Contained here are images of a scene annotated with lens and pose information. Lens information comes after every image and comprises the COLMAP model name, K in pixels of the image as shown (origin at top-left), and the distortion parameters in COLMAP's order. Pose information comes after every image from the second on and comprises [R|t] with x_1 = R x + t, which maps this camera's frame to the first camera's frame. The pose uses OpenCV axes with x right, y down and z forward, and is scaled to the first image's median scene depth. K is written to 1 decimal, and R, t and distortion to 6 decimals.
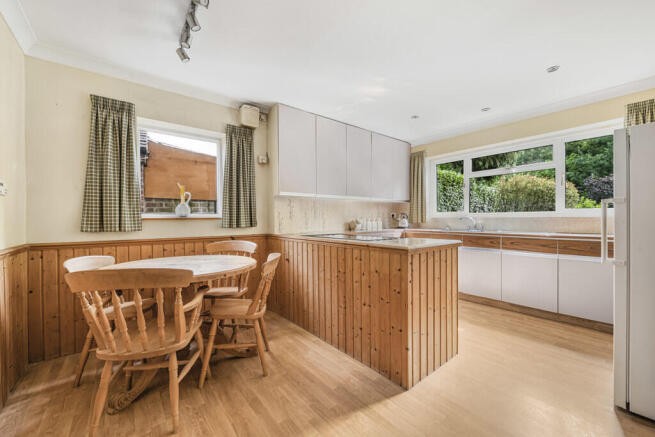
lens RADIAL K [[260.3, 0, 327.1], [0, 260.3, 220.5], [0, 0, 1]] dist [-0.000877, 0.000068]
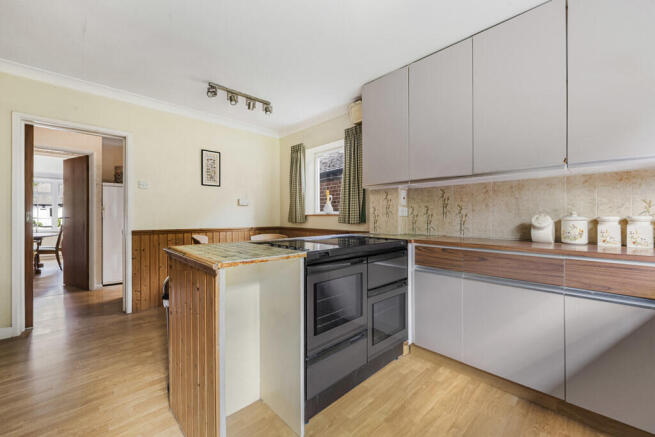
lens RADIAL K [[260.3, 0, 327.7], [0, 260.3, 216.5], [0, 0, 1]] dist [-0.000877, 0.000068]
pose [[0.107413, 0.008857, -0.994175, 0.716867], [-0.005005, 0.999952, 0.008368, -0.010870], [0.994202, 0.004077, 0.107452, 0.821462]]
